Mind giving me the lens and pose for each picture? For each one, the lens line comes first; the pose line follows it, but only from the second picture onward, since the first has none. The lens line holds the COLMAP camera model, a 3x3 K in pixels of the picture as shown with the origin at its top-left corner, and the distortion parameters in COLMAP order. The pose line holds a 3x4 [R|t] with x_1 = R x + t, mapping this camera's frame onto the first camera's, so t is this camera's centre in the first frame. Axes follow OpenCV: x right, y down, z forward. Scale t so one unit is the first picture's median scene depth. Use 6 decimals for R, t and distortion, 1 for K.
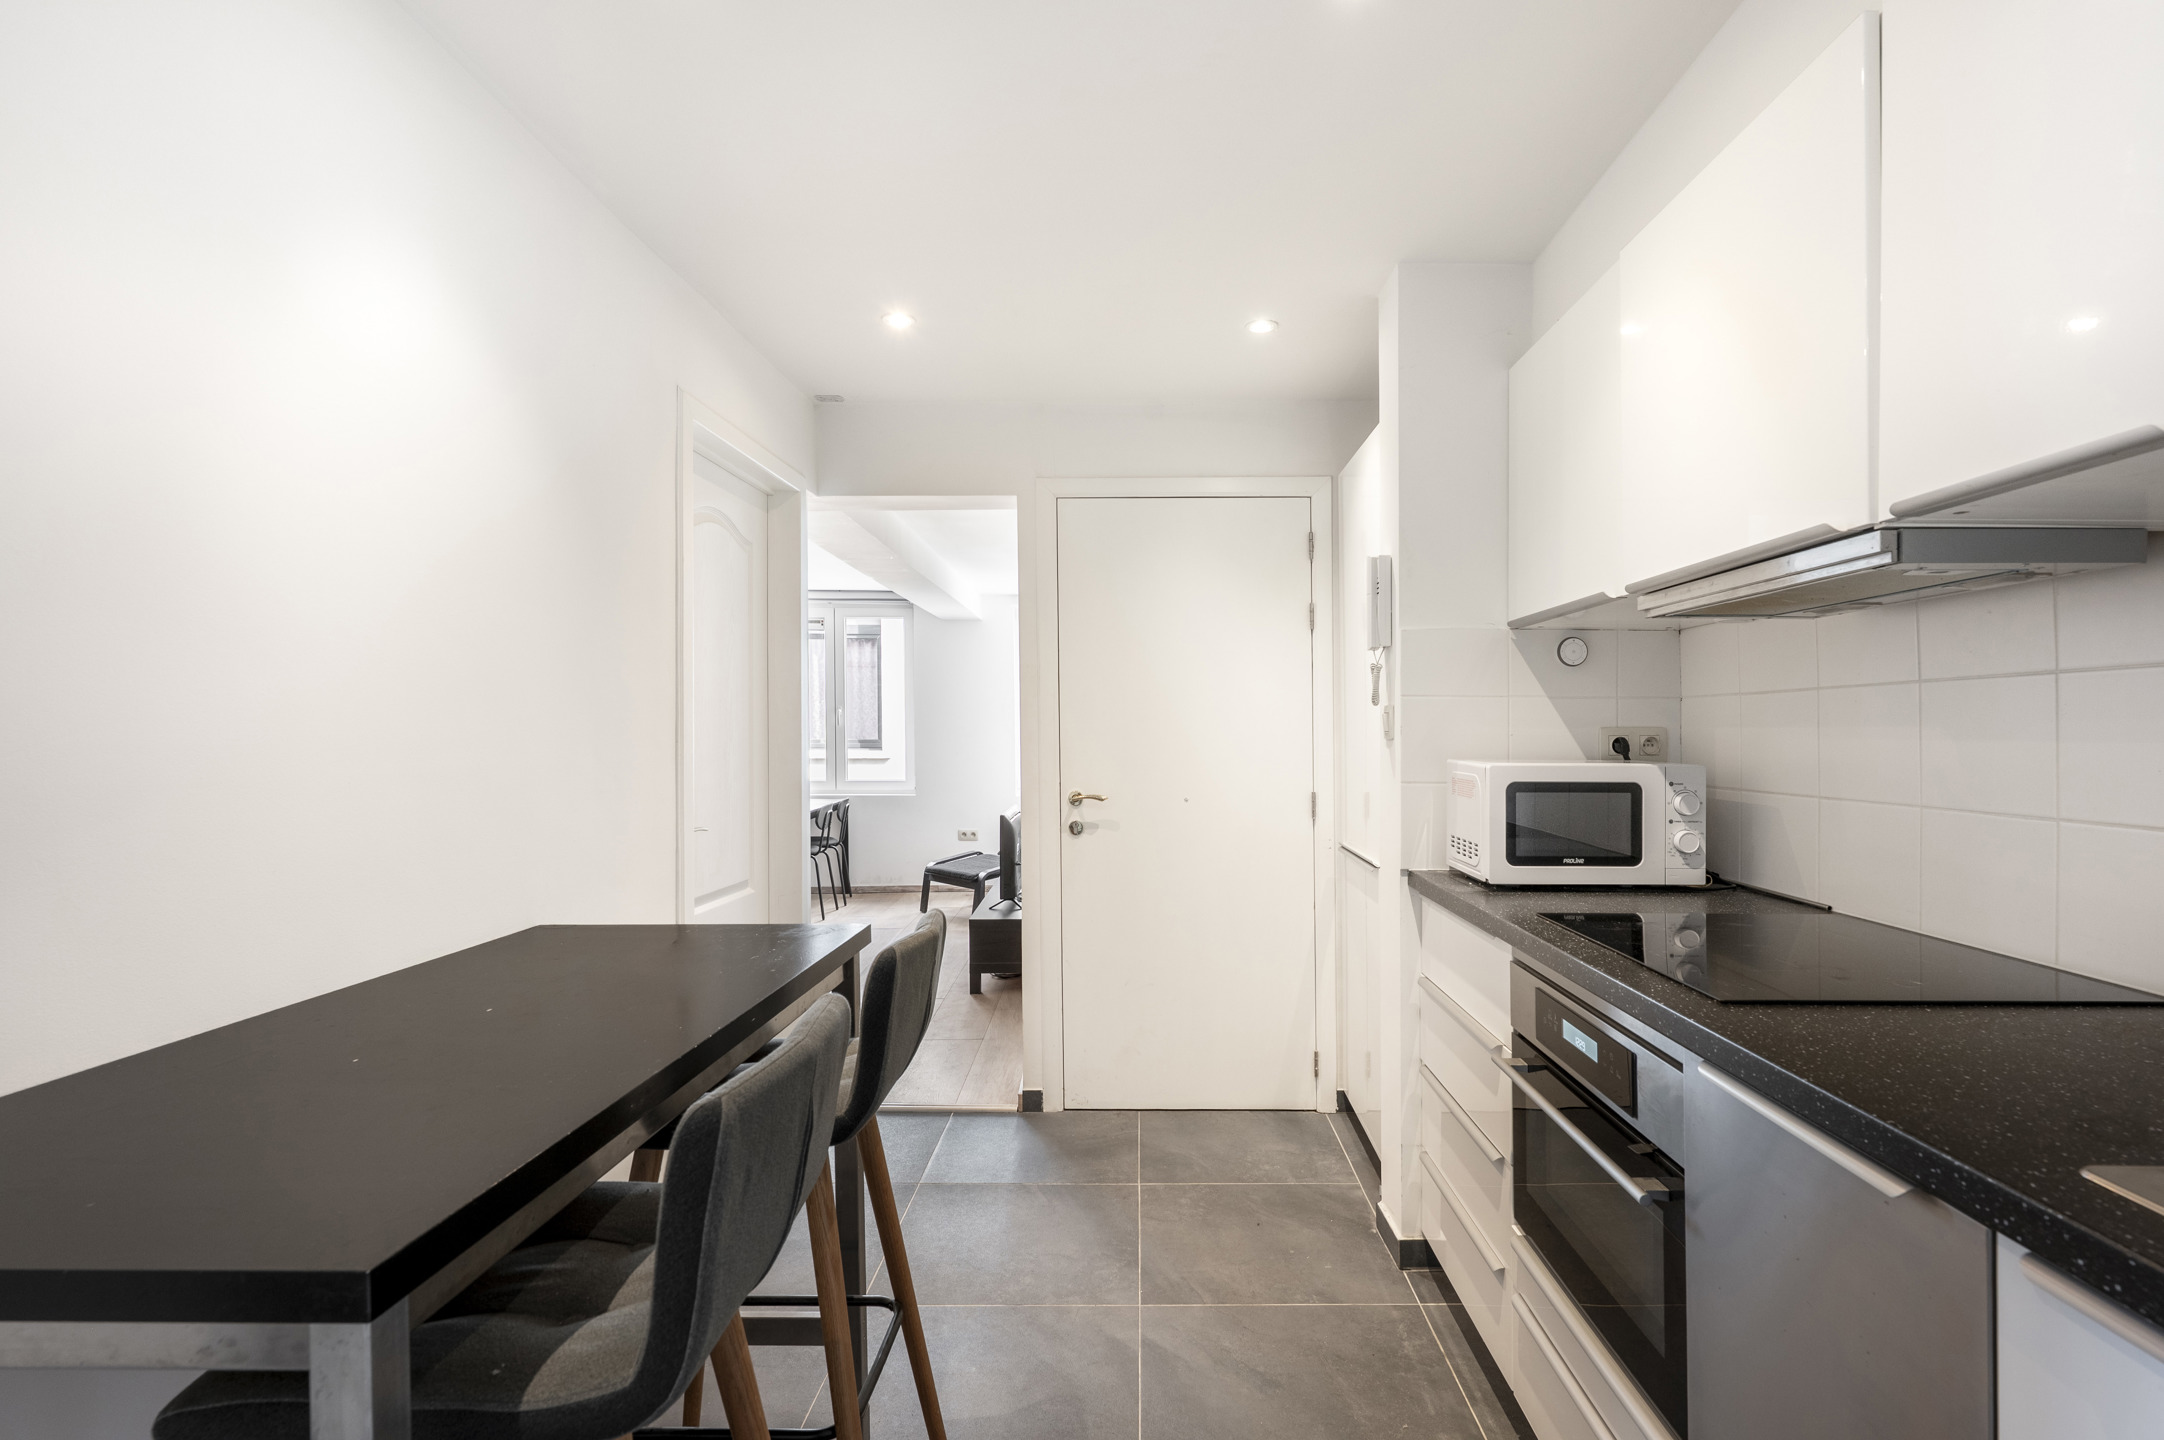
lens RADIAL K [[1050.6, 0, 1079.2], [0, 1050.6, 741.2], [0, 0, 1]] dist [-0.002413, -0.000339]
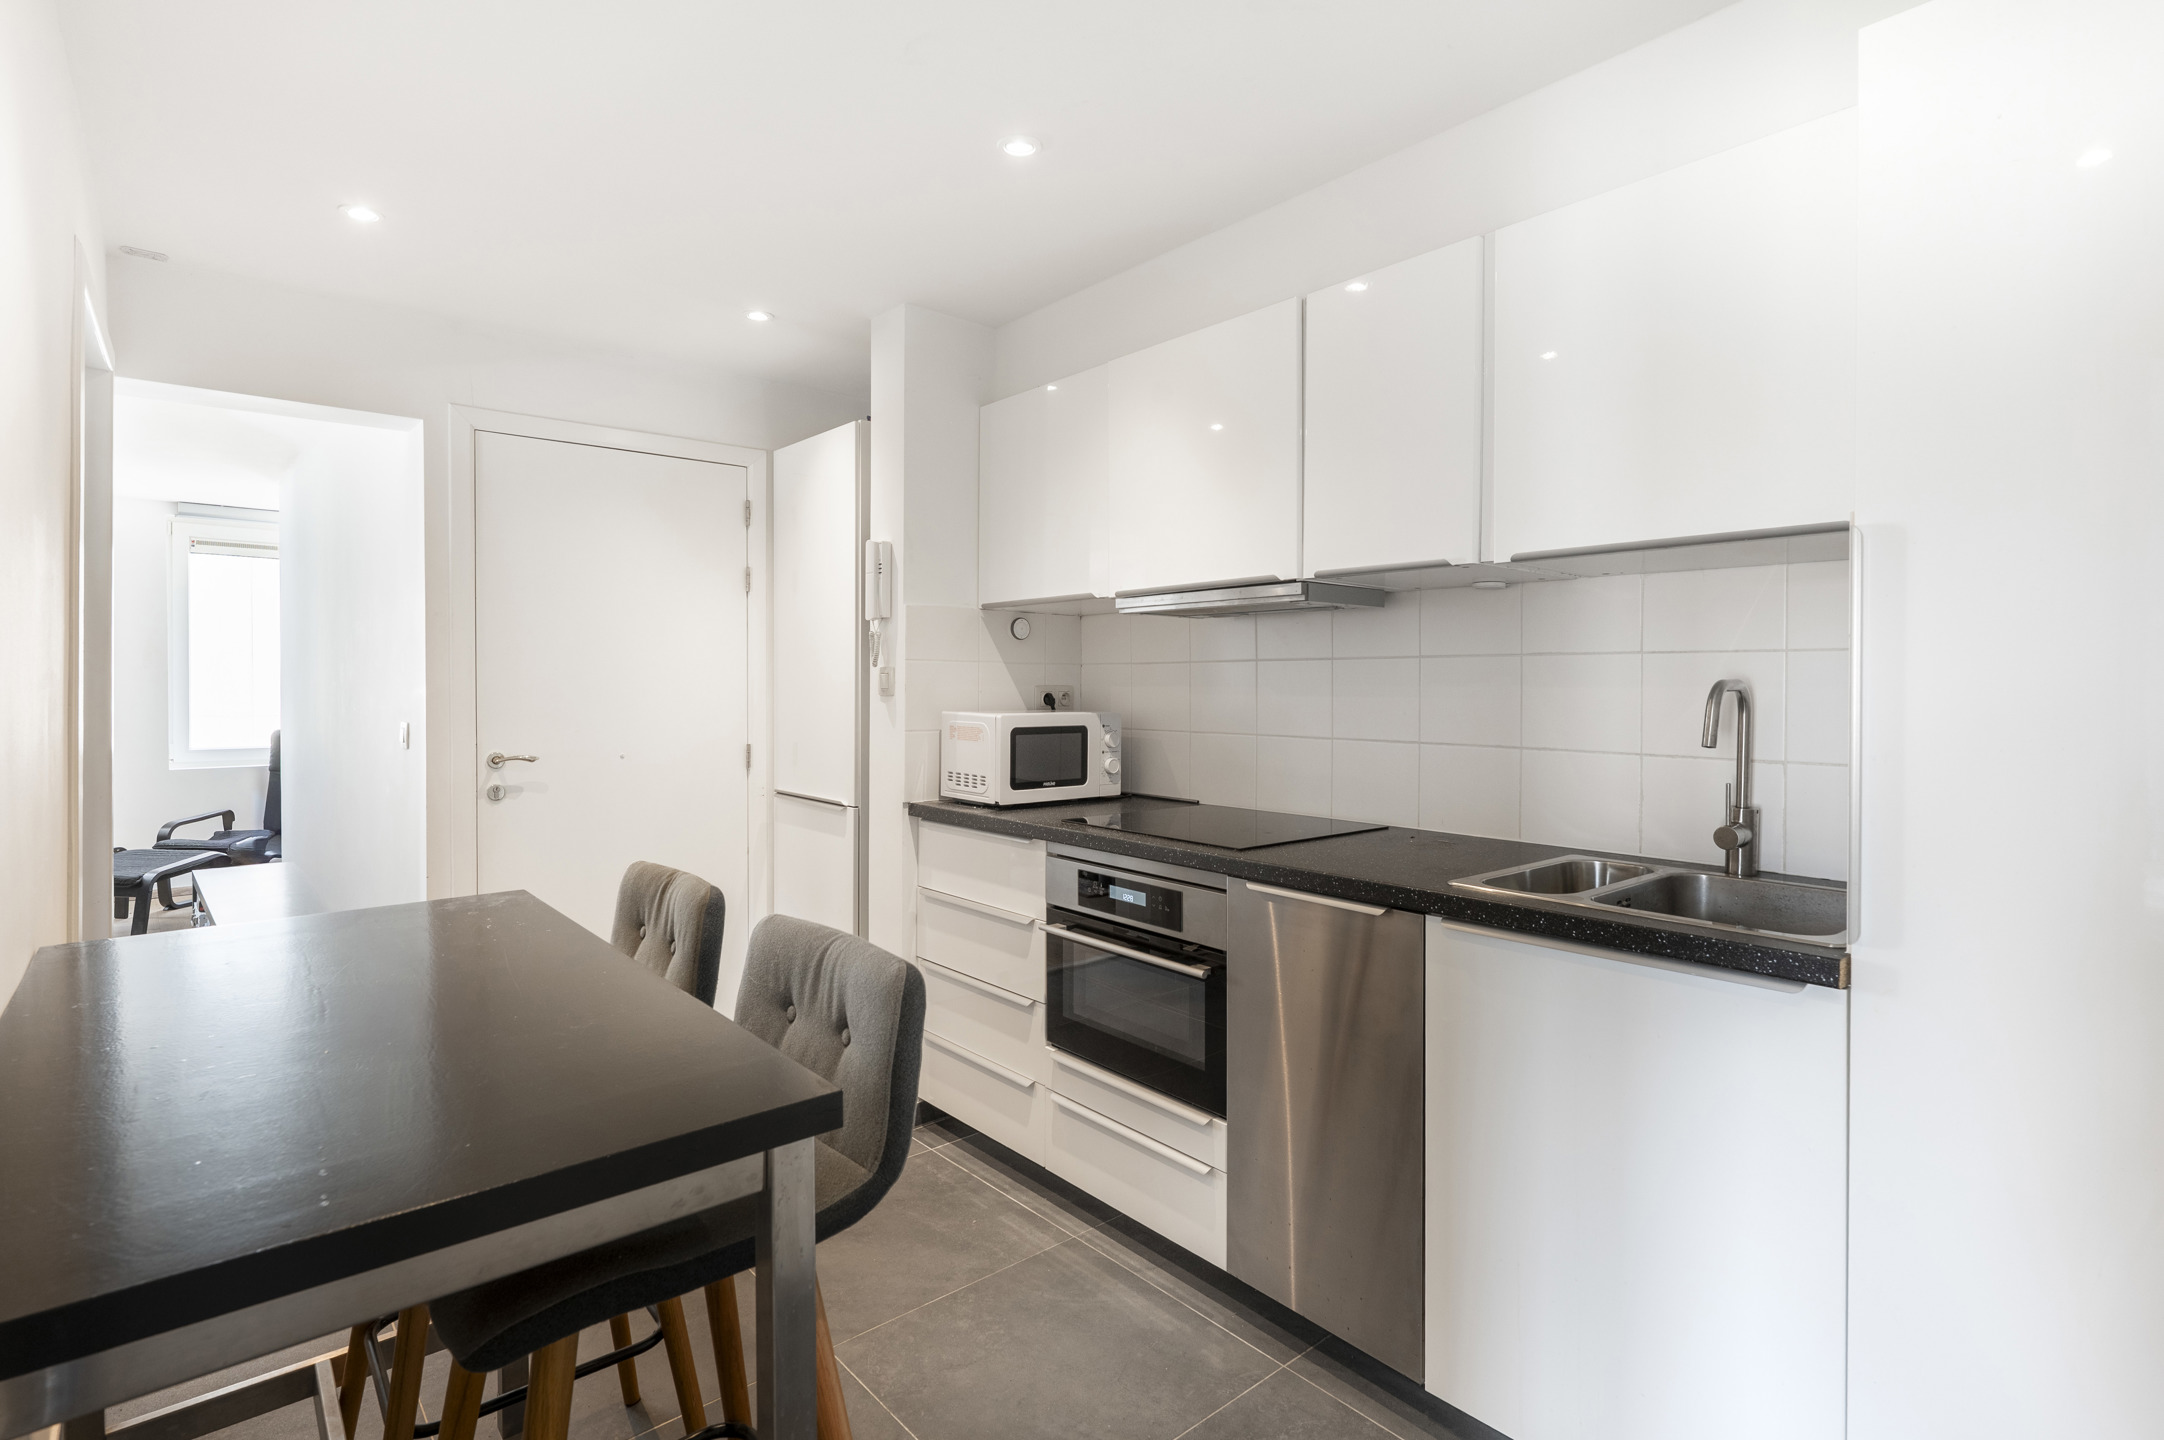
lens RADIAL K [[1105.0, 0, 1084.1], [0, 1105.0, 700.2], [0, 0, 1]] dist [-0.005089, -0.000561]
pose [[0.738023, -0.008125, 0.674726, -0.415563], [0.003710, 0.999961, 0.007984, -0.006026], [-0.674765, -0.003389, 0.738025, -0.085956]]
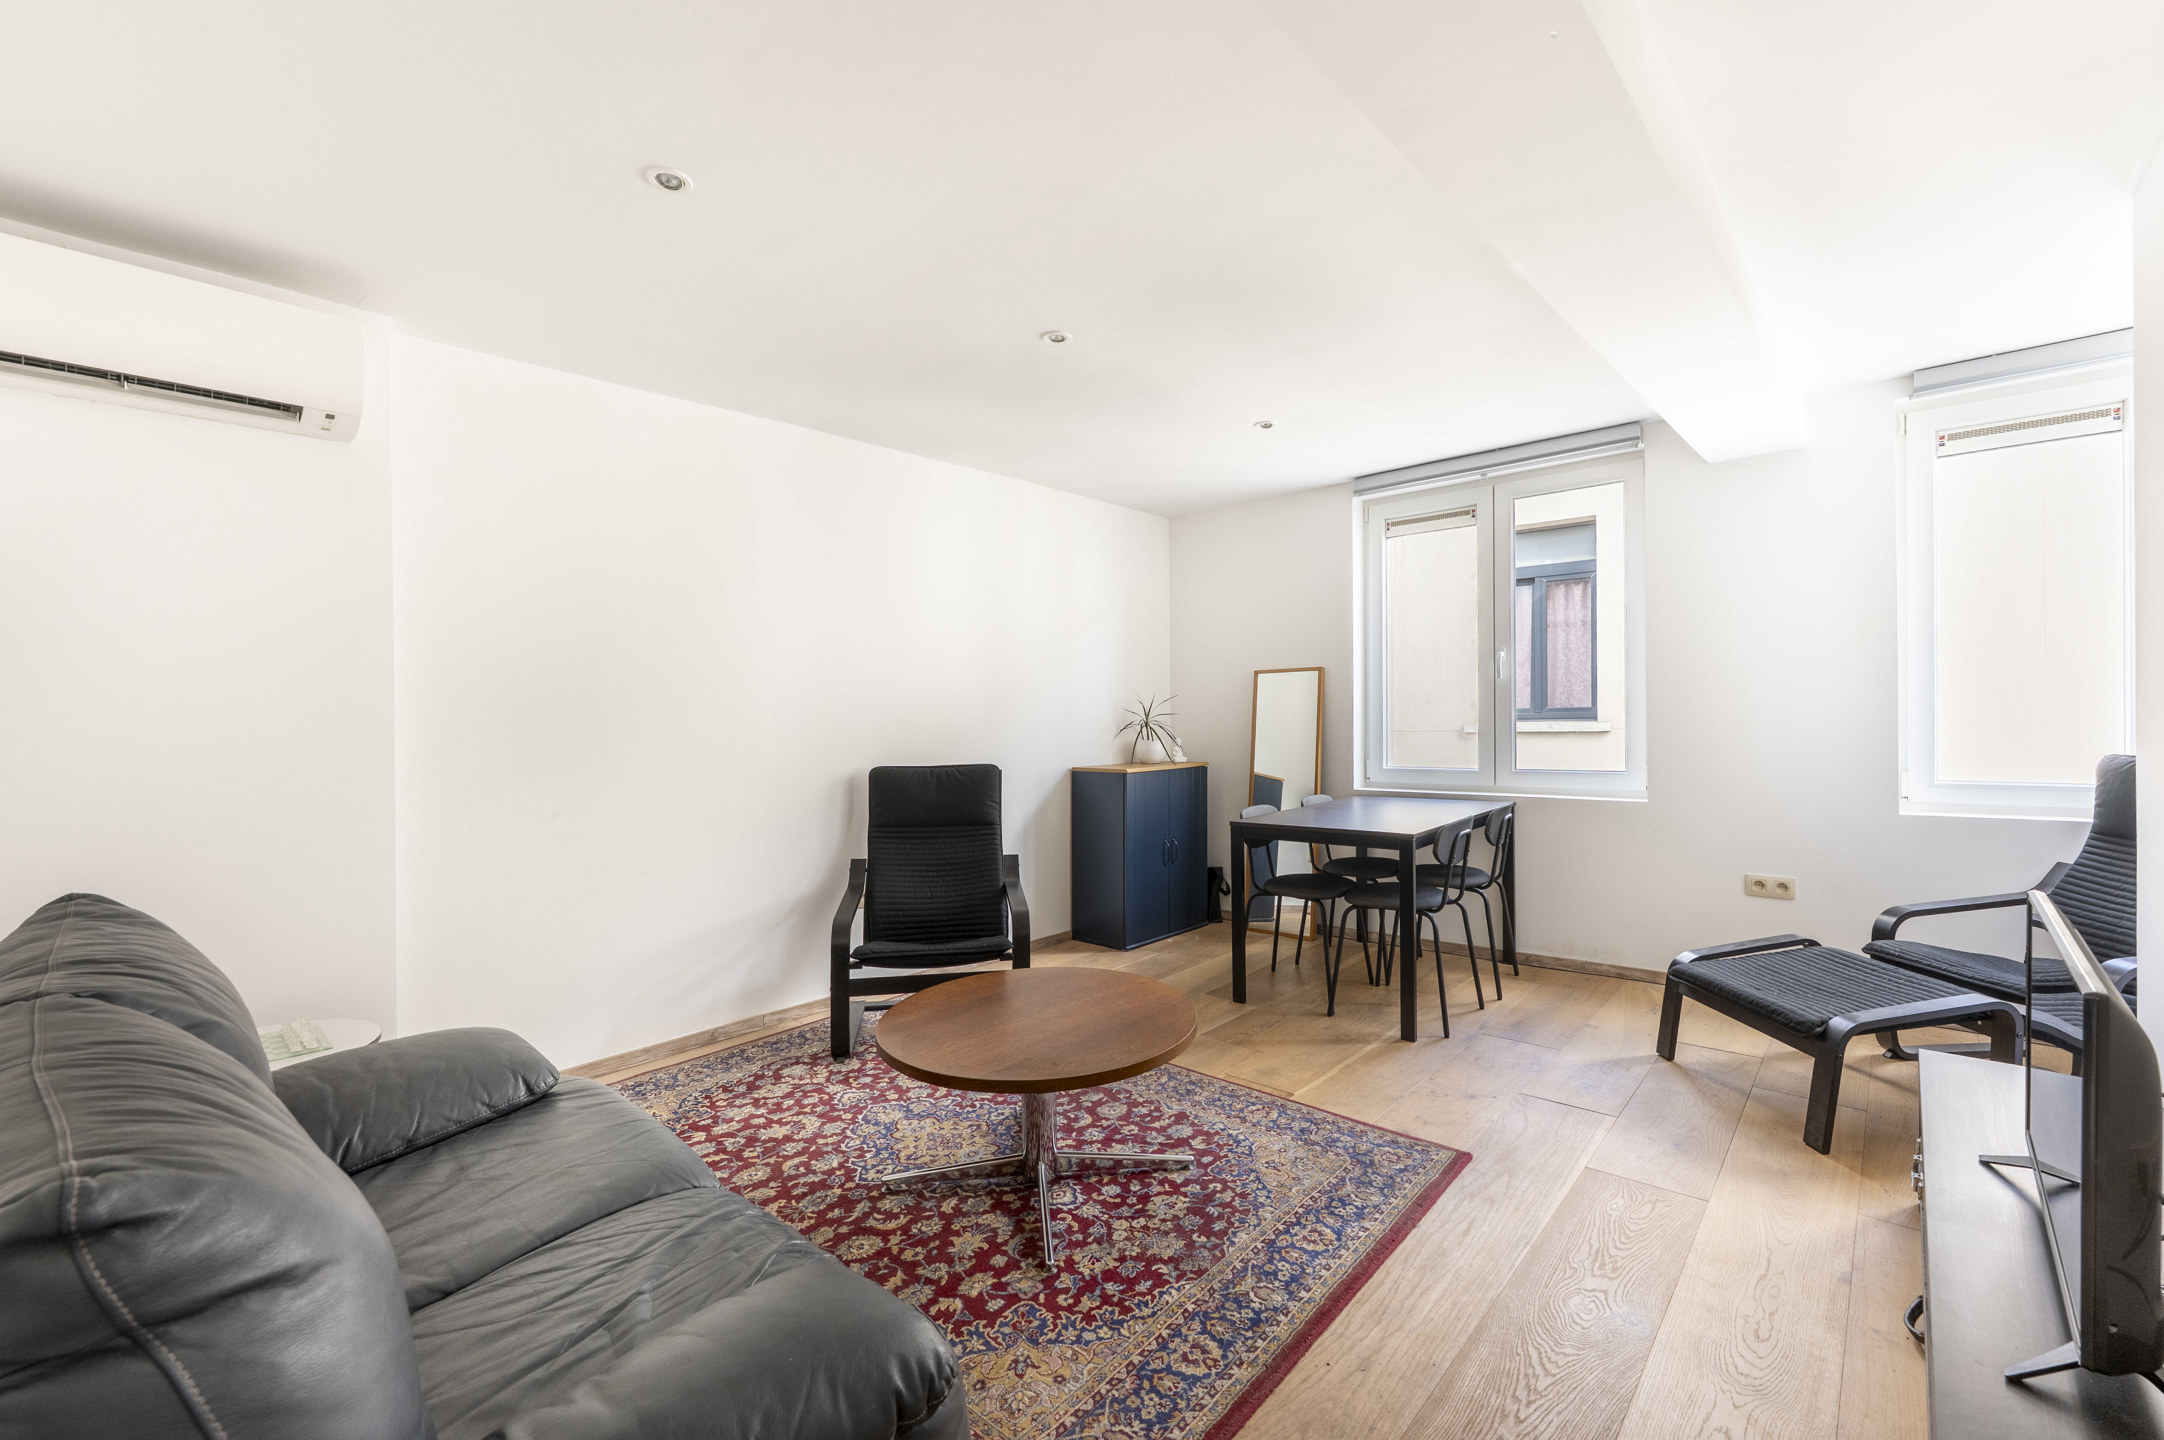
lens RADIAL K [[892.4, 0, 1074.7], [0, 892.4, 723.0], [0, 0, 1]] dist [-0.015369, 0.000252]
pose [[0.745196, -0.001429, -0.666844, -0.277110], [0.007341, 0.999955, 0.006061, 0.023135], [0.666806, -0.009412, 0.745172, 1.804644]]
